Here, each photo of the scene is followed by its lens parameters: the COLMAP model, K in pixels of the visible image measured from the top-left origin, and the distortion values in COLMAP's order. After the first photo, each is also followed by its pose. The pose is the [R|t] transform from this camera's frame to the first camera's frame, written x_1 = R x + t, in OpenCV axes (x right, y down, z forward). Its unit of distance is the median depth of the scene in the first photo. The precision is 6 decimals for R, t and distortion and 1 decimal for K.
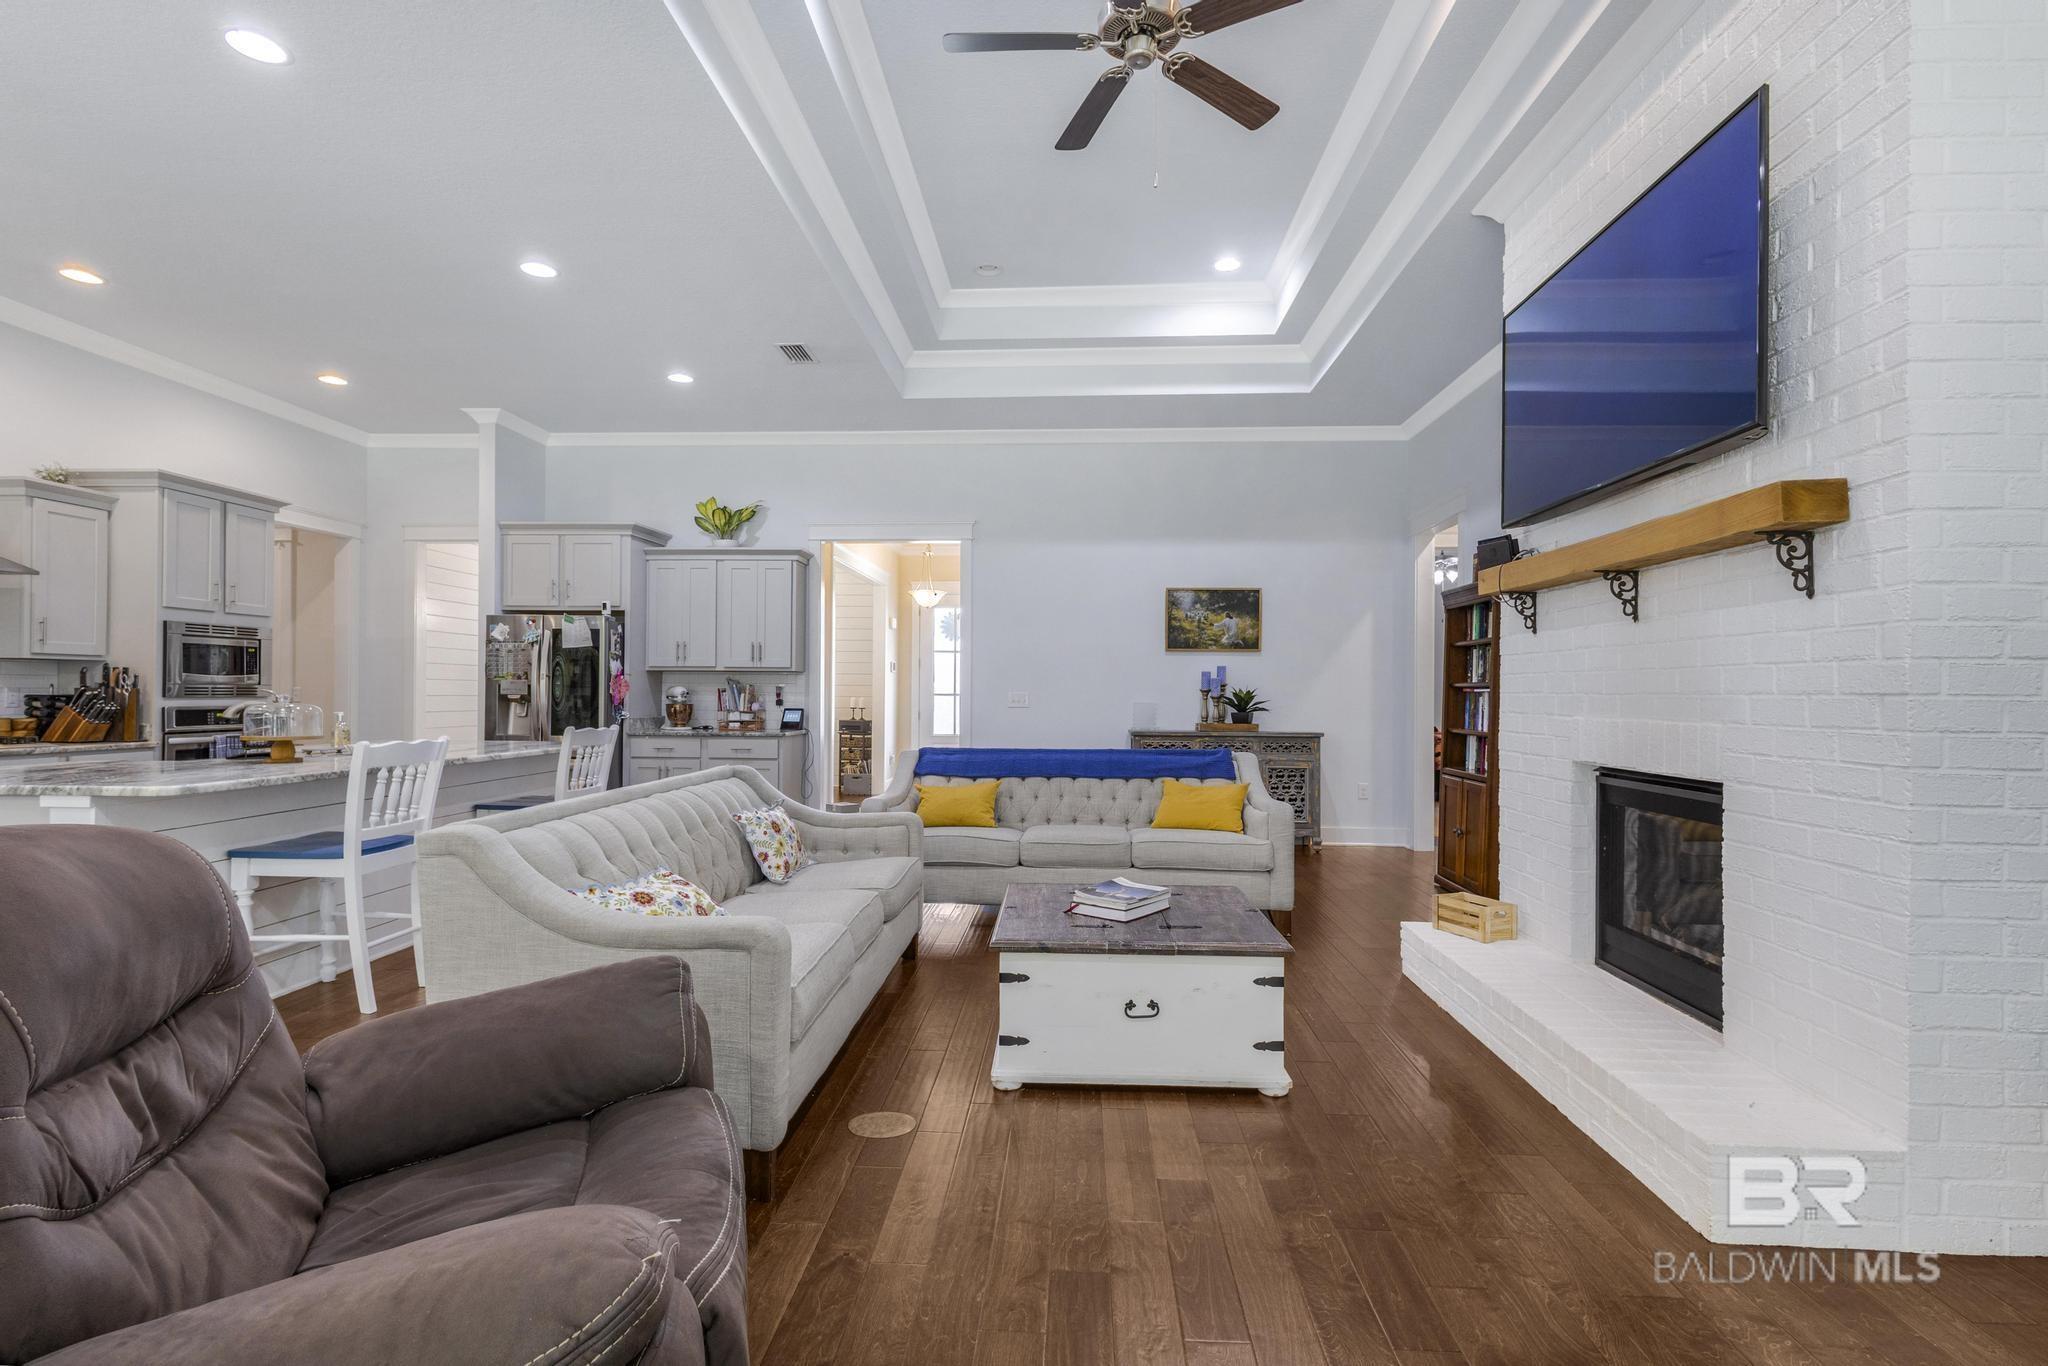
lens RADIAL K [[956.6, 0, 992.7], [0, 956.6, 681.1], [0, 0, 1]] dist [0.014970, -0.003166]
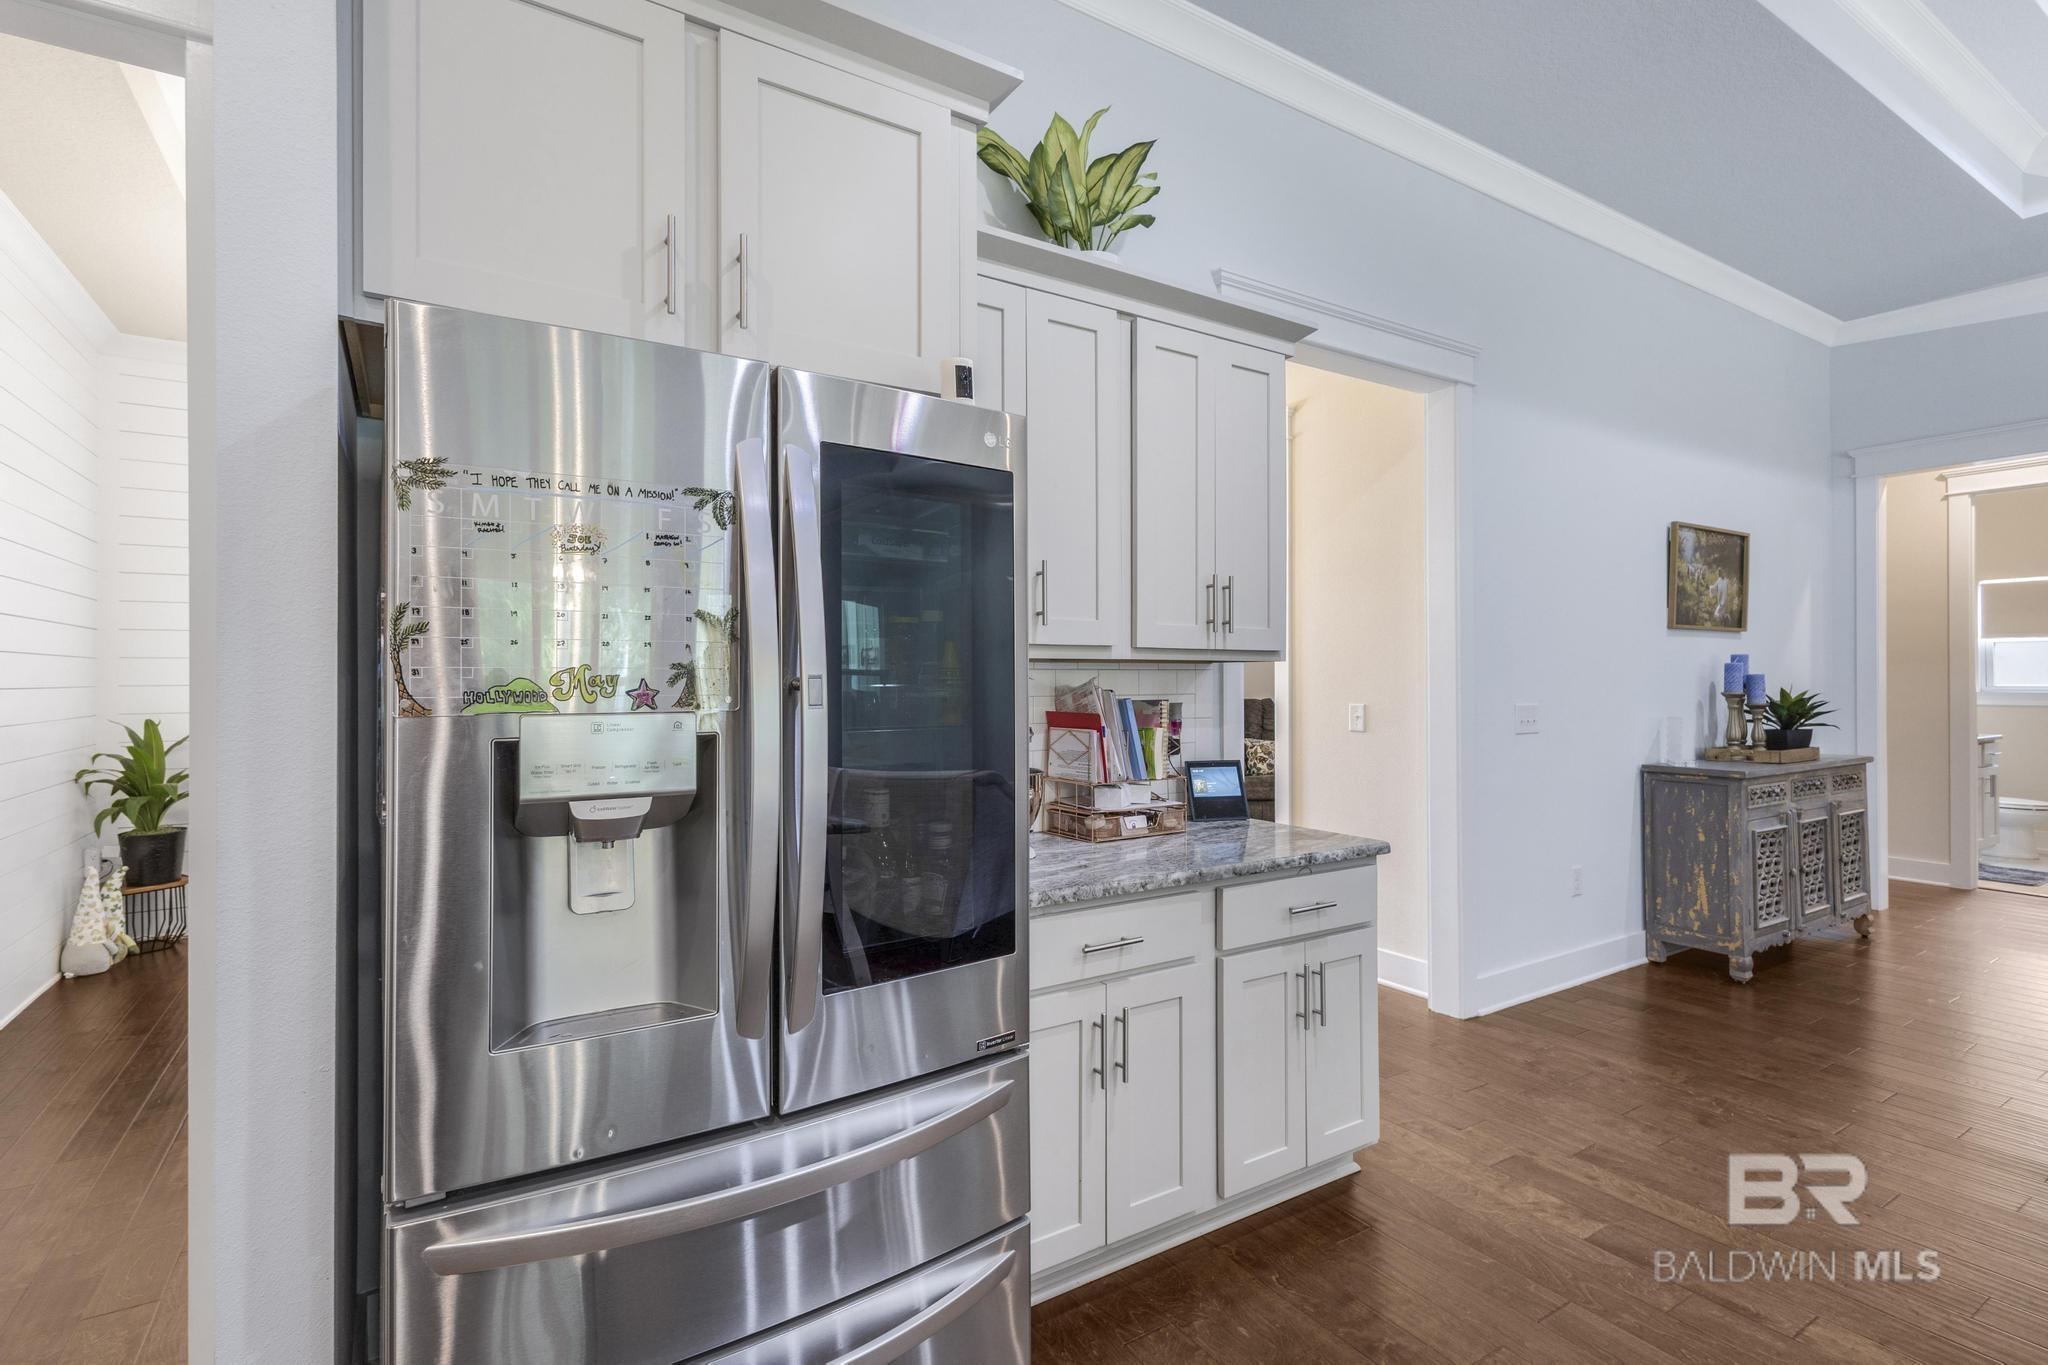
lens RADIAL K [[956.6, 0, 1004.3], [0, 956.6, 681.5], [0, 0, 1]] dist [0.014970, -0.003166]
pose [[0.806383, -0.009058, 0.591324, -0.684199], [0.005045, 0.999952, 0.008437, -0.008581], [-0.591372, -0.003820, 0.806390, 1.045961]]
